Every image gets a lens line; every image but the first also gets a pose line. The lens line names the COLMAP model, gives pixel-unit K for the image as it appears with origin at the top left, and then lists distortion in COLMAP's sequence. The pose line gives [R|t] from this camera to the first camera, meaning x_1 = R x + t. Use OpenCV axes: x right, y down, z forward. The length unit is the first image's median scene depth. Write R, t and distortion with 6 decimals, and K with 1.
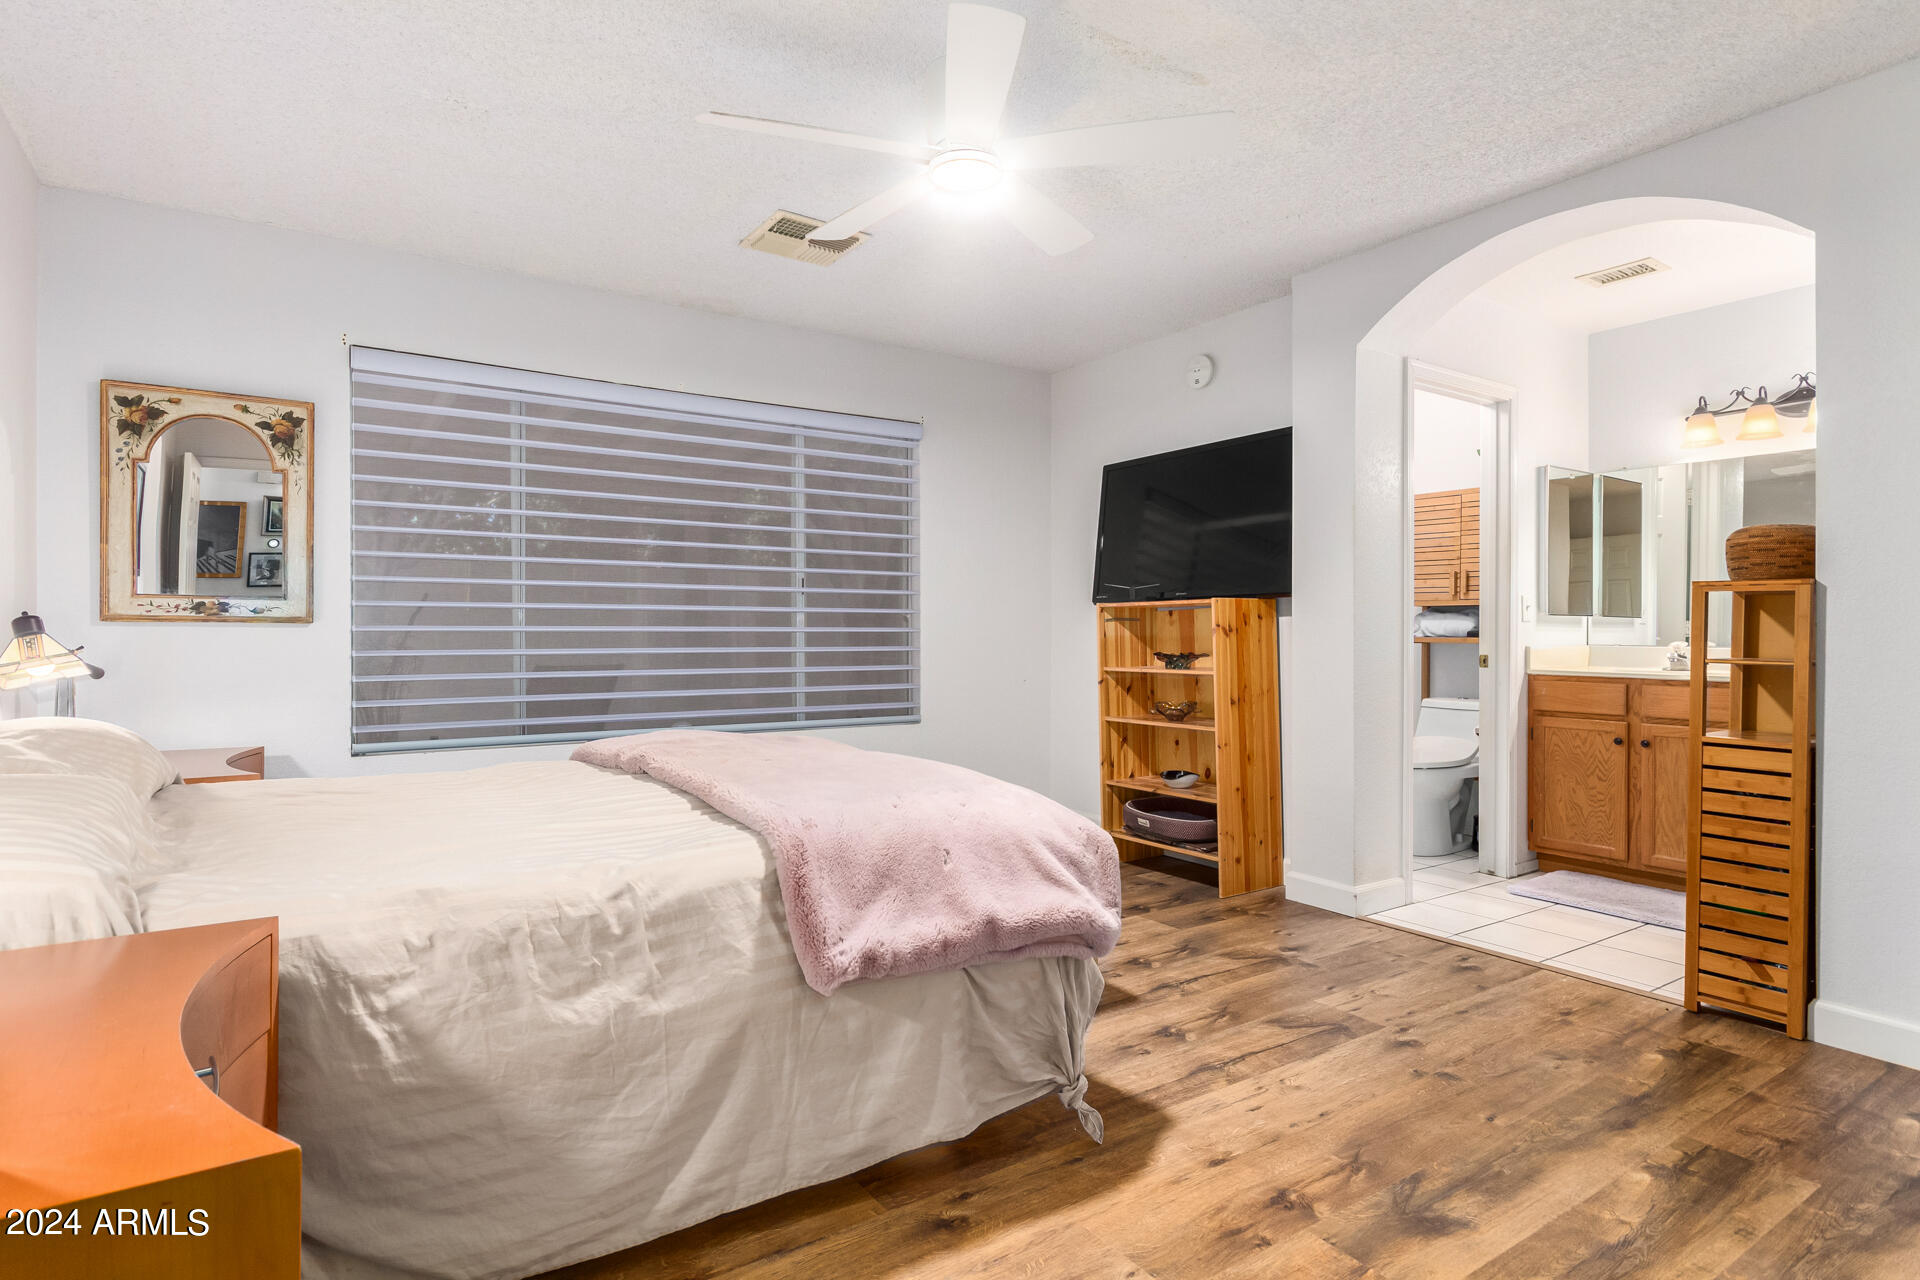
lens RADIAL K [[1025.8, 0, 954.9], [0, 1025.8, 638.1], [0, 0, 1]] dist [0.001240, 0.000073]
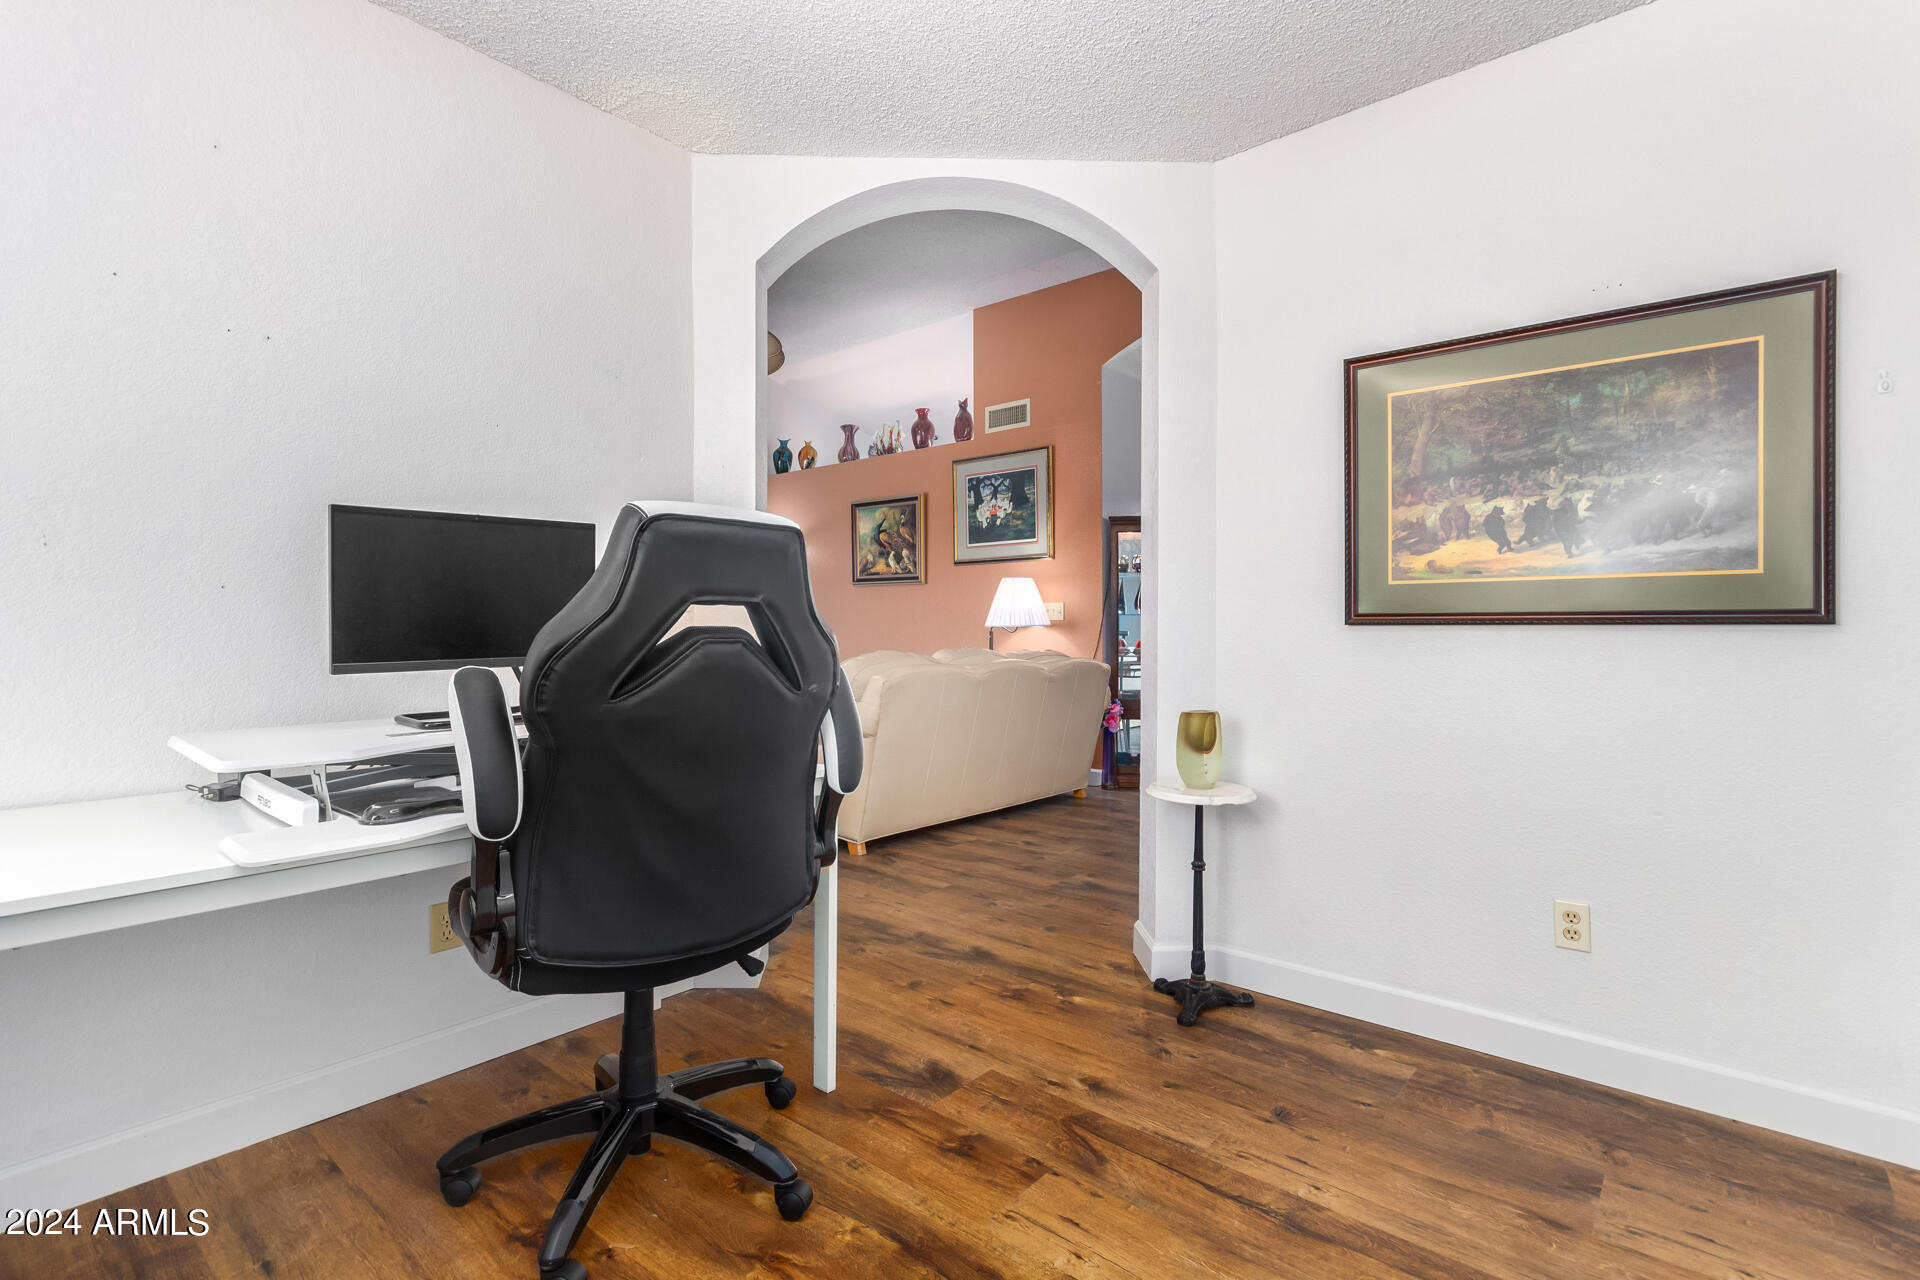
lens RADIAL K [[912.8, 0, 954.9], [0, 912.8, 635.9], [0, 0, 1]] dist [0.000371, 0.000480]
pose [[-0.236408, -0.013498, 0.971560, -0.306496], [0.002076, 0.999894, 0.014397, -0.012560], [-0.971652, 0.005420, -0.236355, 1.311312]]
